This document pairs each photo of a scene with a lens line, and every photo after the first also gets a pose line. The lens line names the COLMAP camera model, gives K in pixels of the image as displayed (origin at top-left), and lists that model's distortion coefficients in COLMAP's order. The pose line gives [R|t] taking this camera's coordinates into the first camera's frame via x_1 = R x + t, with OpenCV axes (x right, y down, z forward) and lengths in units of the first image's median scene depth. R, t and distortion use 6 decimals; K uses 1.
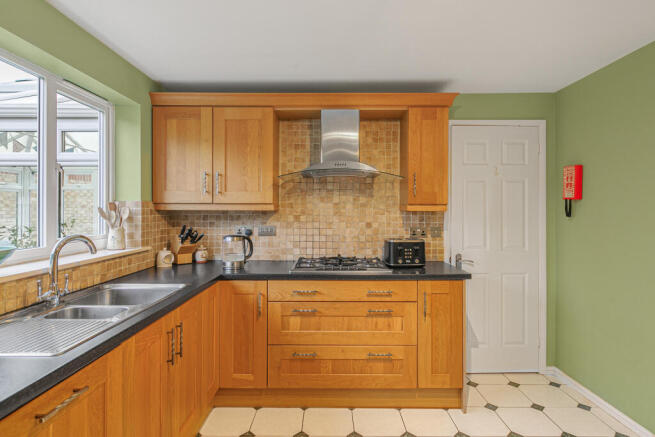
lens RADIAL K [[354.6, 0, 328.4], [0, 354.6, 208.3], [0, 0, 1]] dist [0.002654, 0.000106]
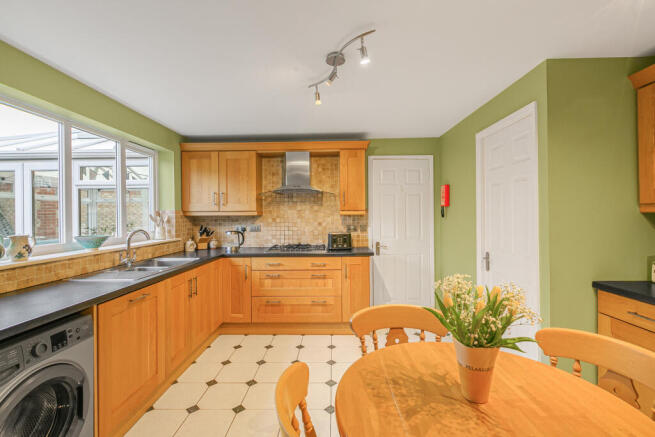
lens RADIAL K [[294.8, 0, 327.6], [0, 294.8, 215.1], [0, 0, 1]] dist [0.000844, 0.000060]
pose [[0.999780, -0.010540, -0.018154, 0.189698], [0.010634, 0.999930, 0.005102, 0.002183], [0.018099, -0.005294, 0.999822, -0.327656]]
